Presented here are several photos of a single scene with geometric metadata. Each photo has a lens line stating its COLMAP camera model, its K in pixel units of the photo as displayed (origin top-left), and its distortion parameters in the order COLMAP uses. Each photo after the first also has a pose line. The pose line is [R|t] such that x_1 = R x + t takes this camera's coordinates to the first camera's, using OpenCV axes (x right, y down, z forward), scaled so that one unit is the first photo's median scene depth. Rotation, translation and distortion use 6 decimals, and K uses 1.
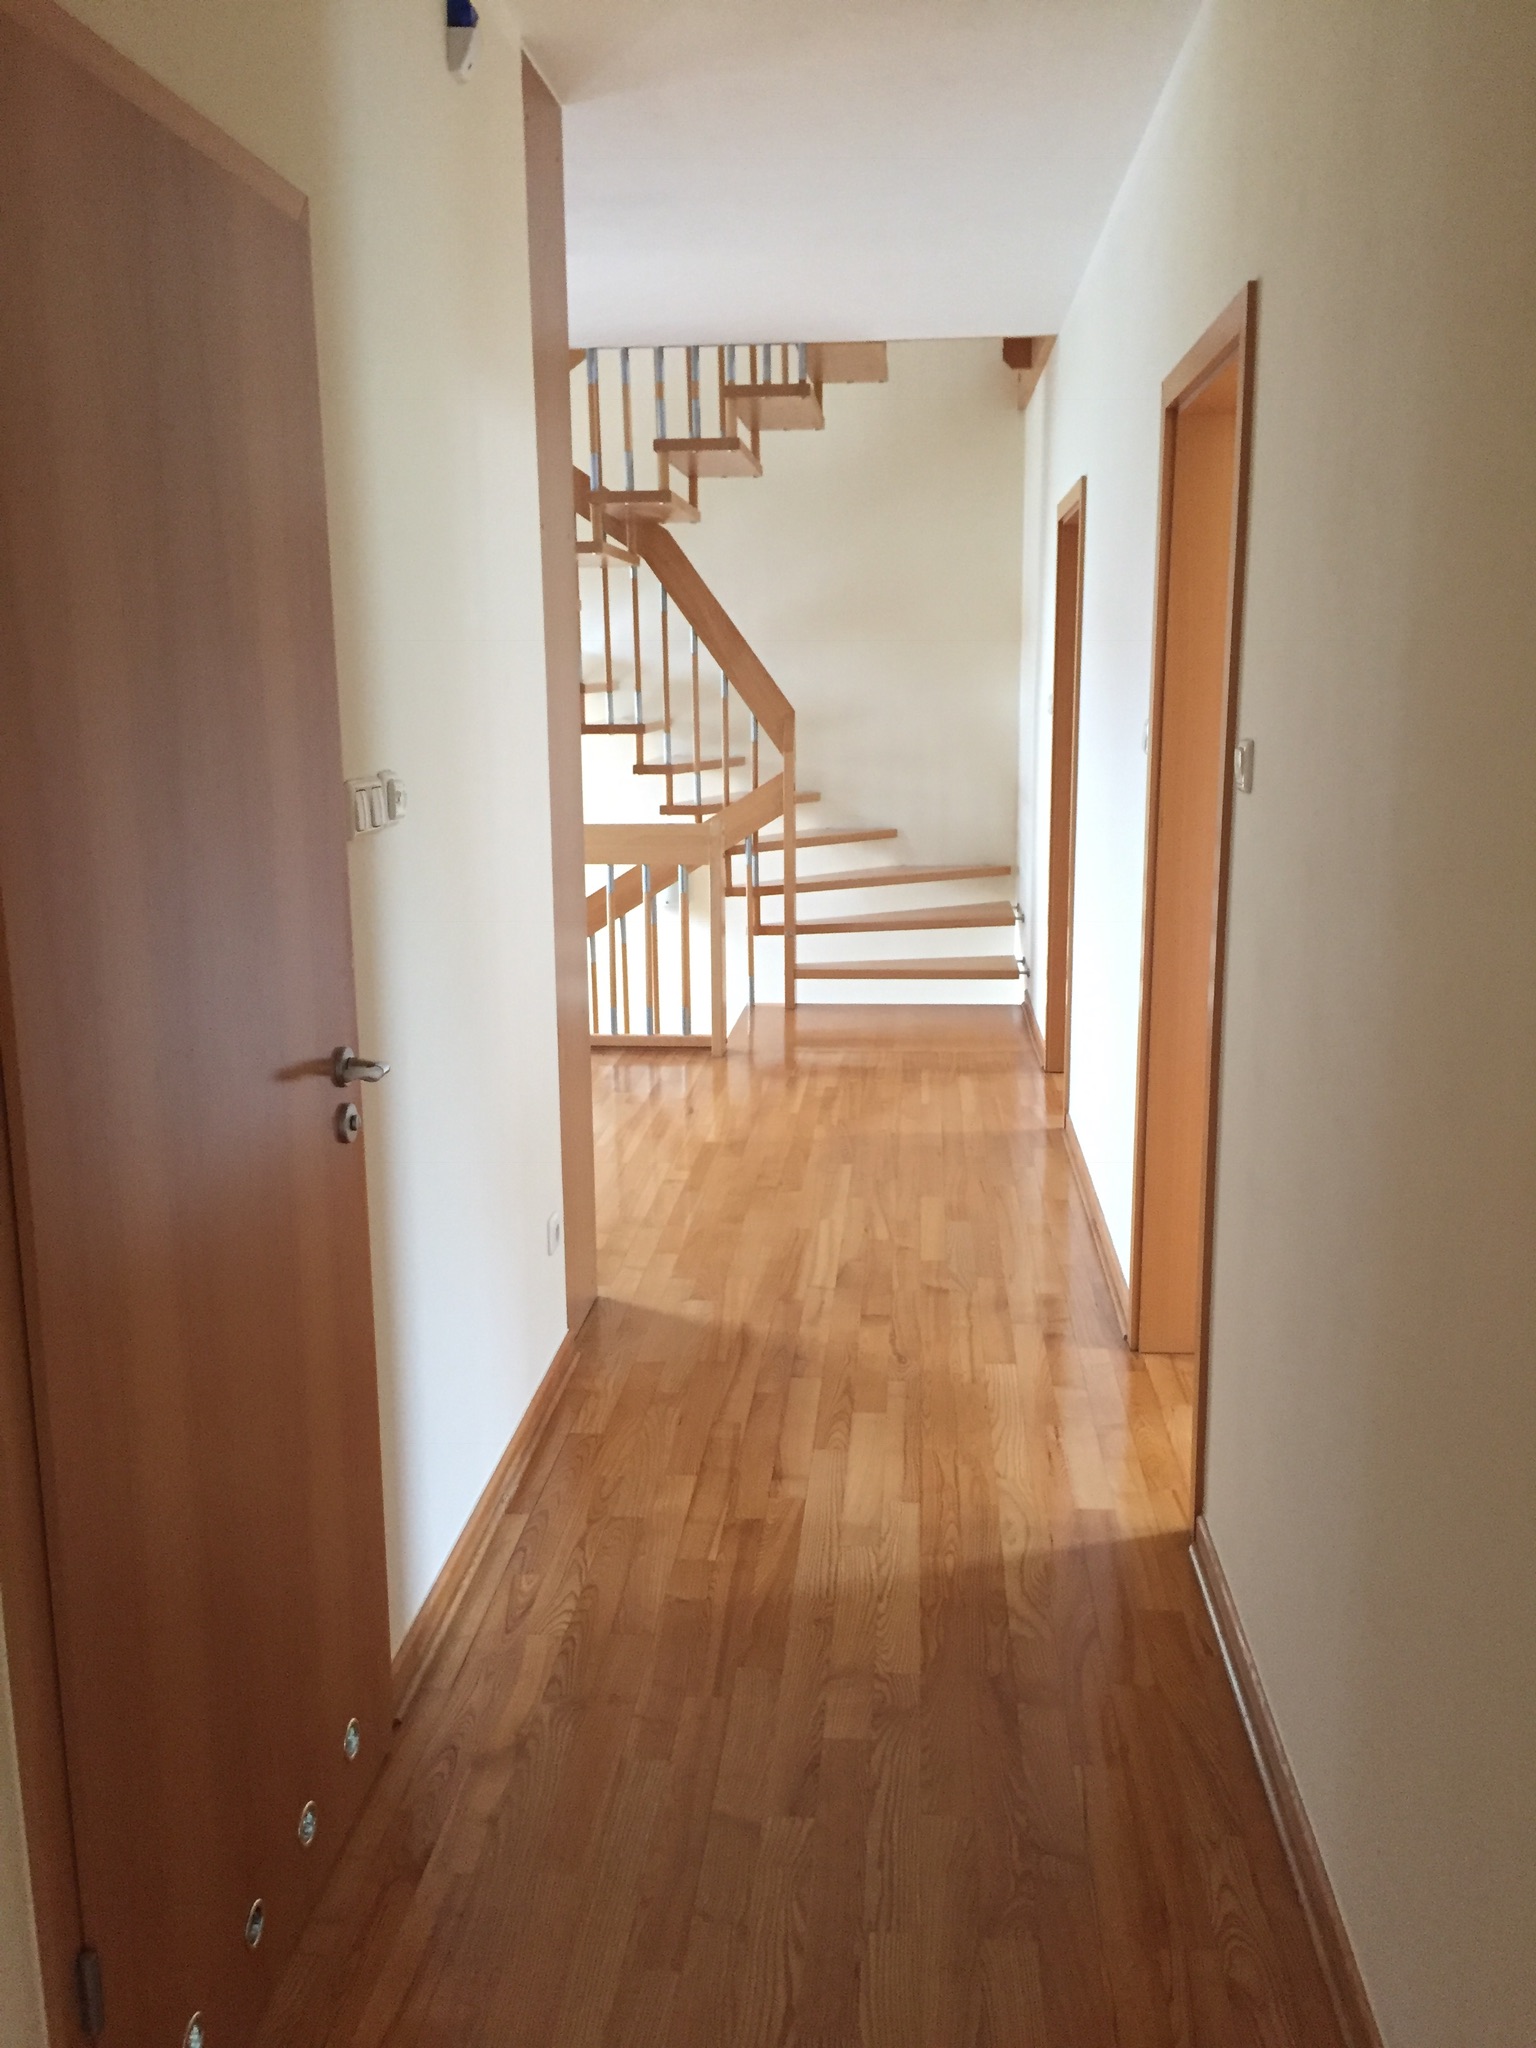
lens RADIAL K [[1755.0, 0, 768.6], [0, 1755.0, 1039.5], [0, 0, 1]] dist [0.028893, -0.008852]
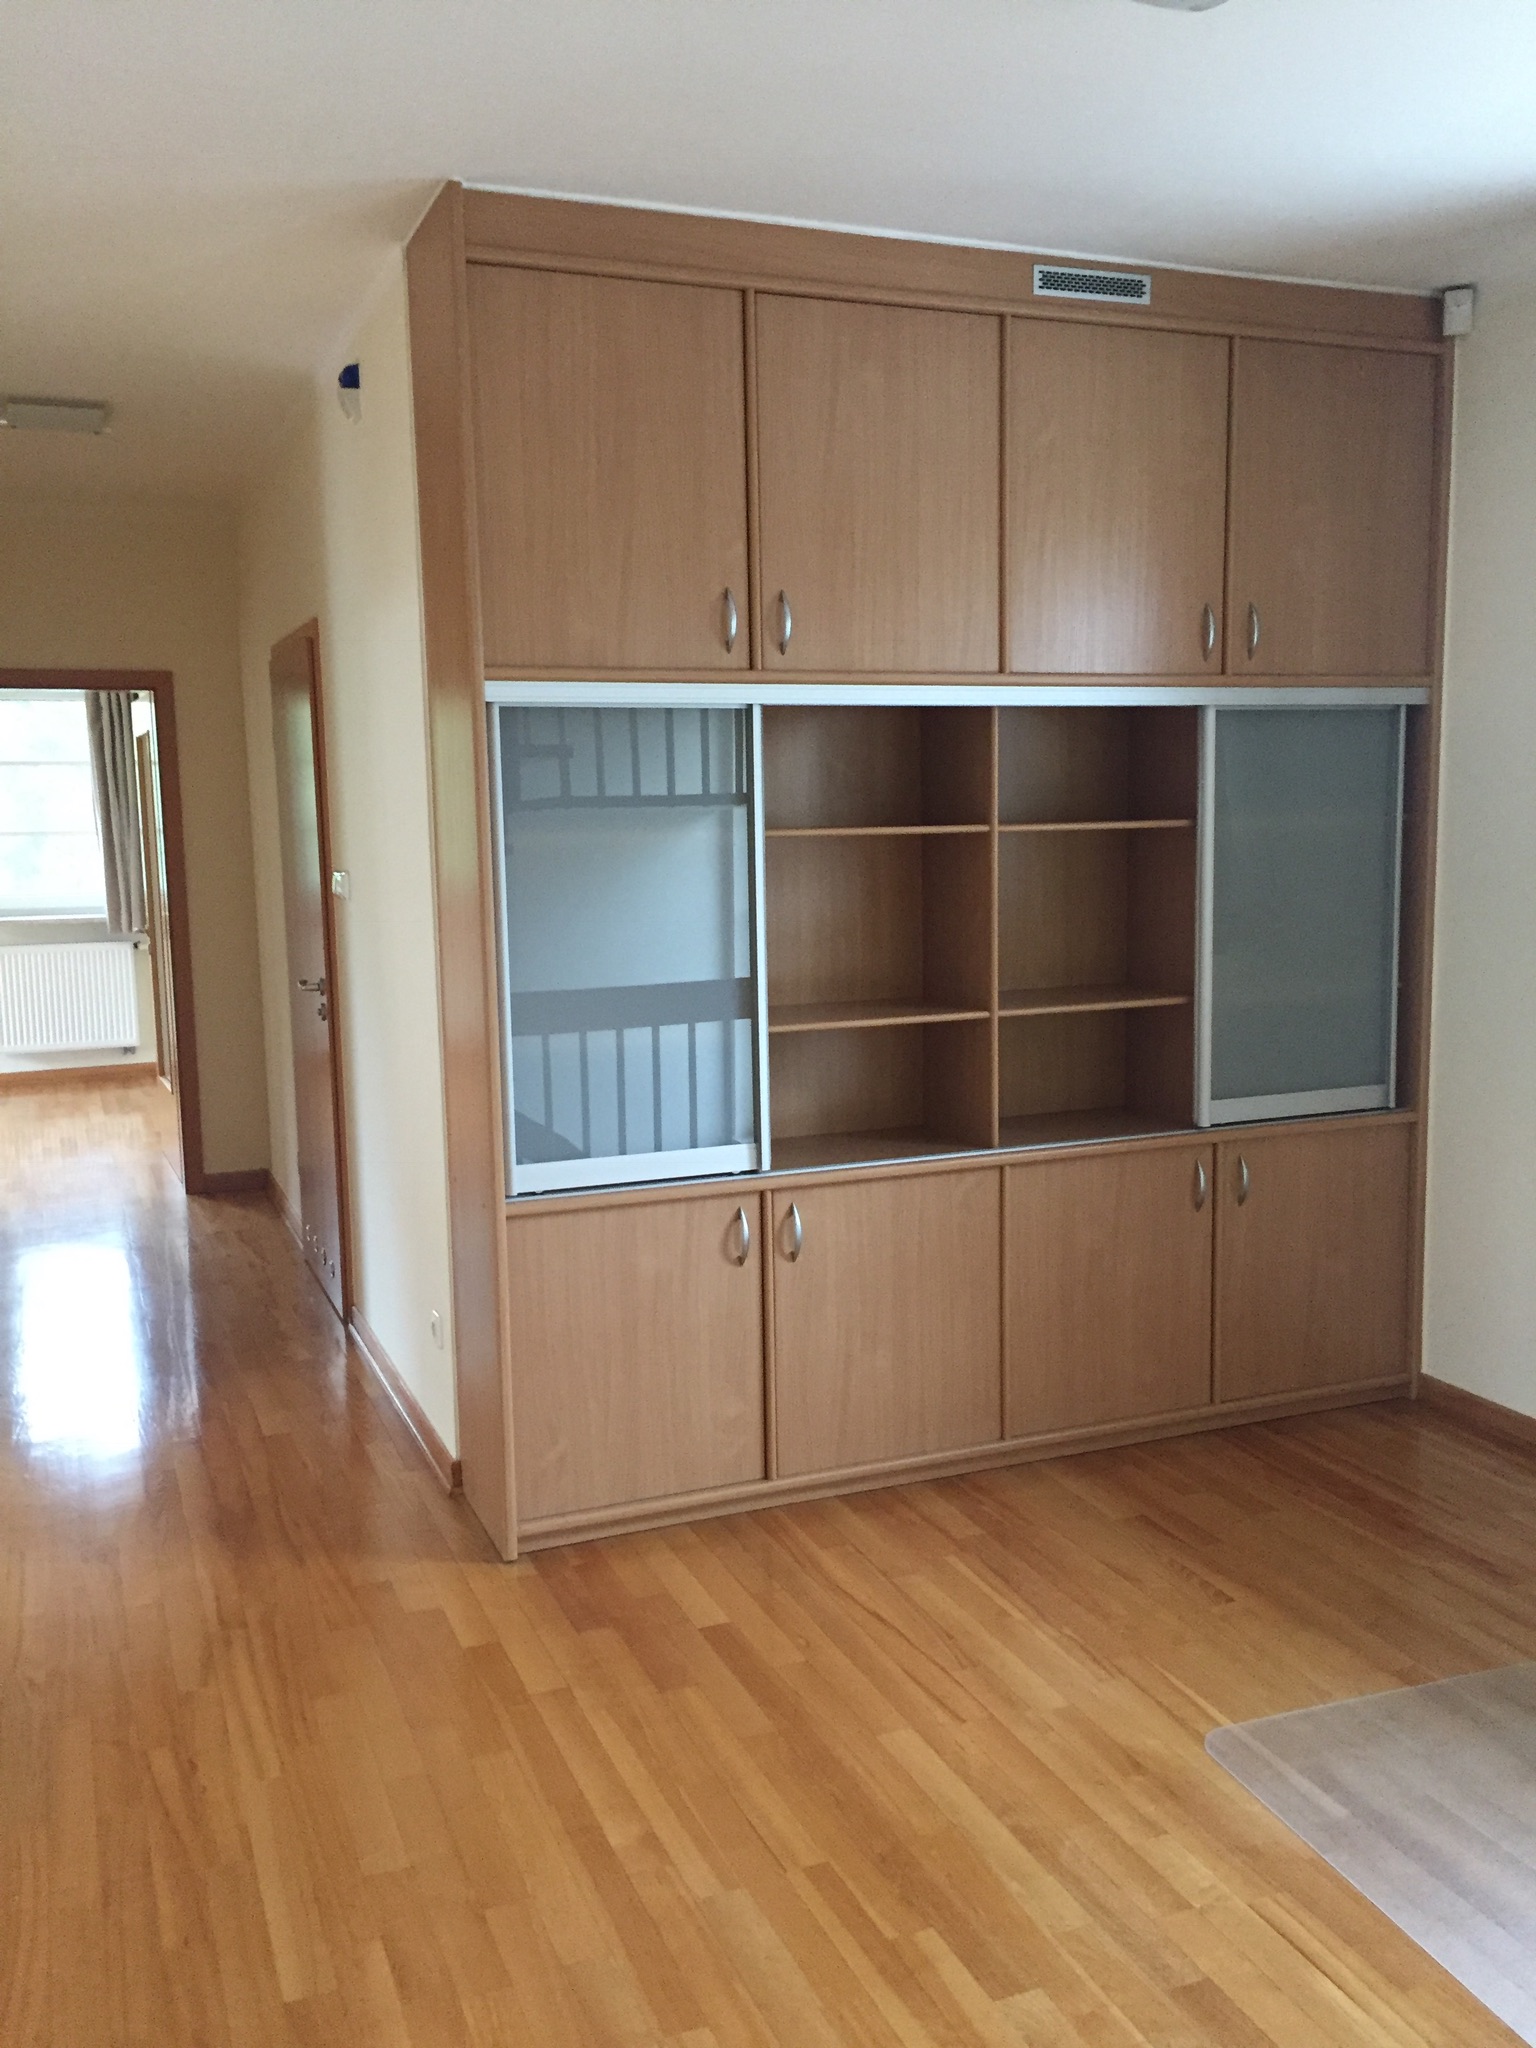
lens RADIAL K [[1755.0, 0, 768.6], [0, 1755.0, 1039.5], [0, 0, 1]] dist [0.028893, -0.008852]
pose [[-0.889465, 0.084503, -0.449122, 0.131698], [-0.069175, 0.946537, 0.315090, -0.327886], [0.451737, 0.311330, -0.836067, 1.533796]]
